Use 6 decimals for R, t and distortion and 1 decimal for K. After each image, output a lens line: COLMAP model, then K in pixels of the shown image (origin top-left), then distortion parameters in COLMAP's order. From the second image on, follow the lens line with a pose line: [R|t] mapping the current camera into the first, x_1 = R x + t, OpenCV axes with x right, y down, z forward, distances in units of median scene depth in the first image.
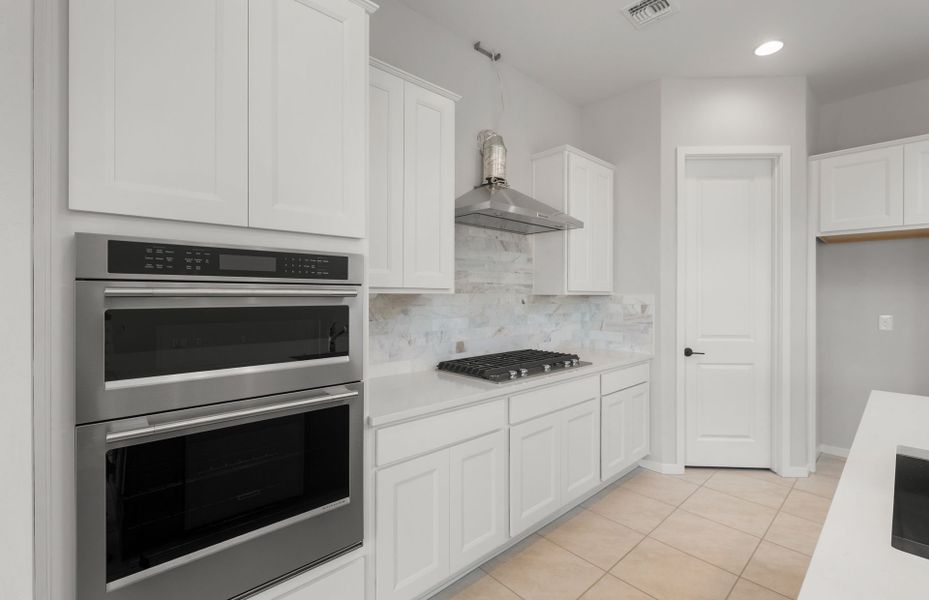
lens RADIAL K [[405.2, 0, 468.7], [0, 405.2, 293.9], [0, 0, 1]] dist [0.003422, 0.000122]
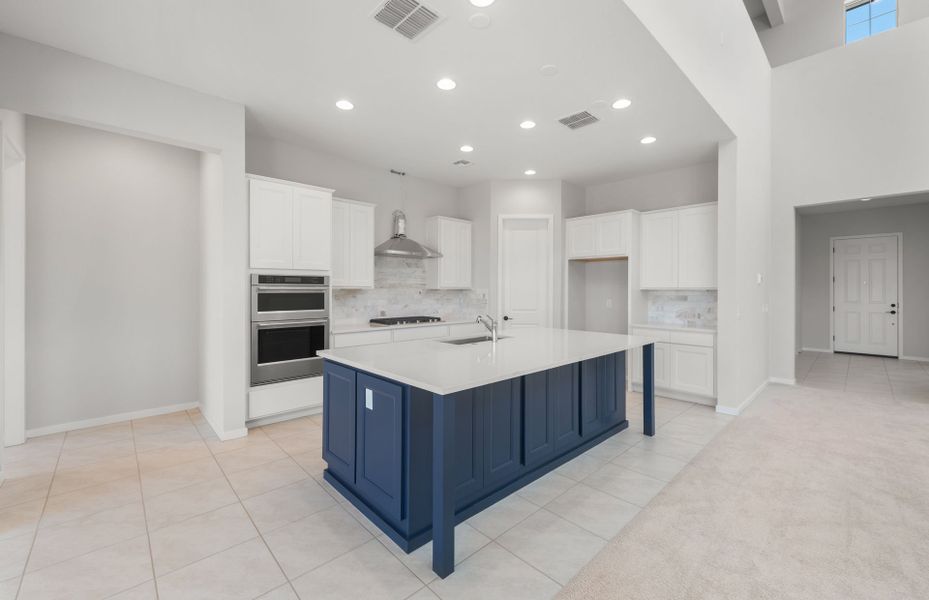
lens RADIAL K [[369.7, 0, 462.9], [0, 369.7, 290.5], [0, 0, 1]] dist [-0.001490, -0.001181]
pose [[0.999999, -0.000658, 0.001263, 0.361409], [0.000650, 0.999979, 0.006392, -0.002547], [-0.001267, -0.006391, 0.999979, -0.864529]]
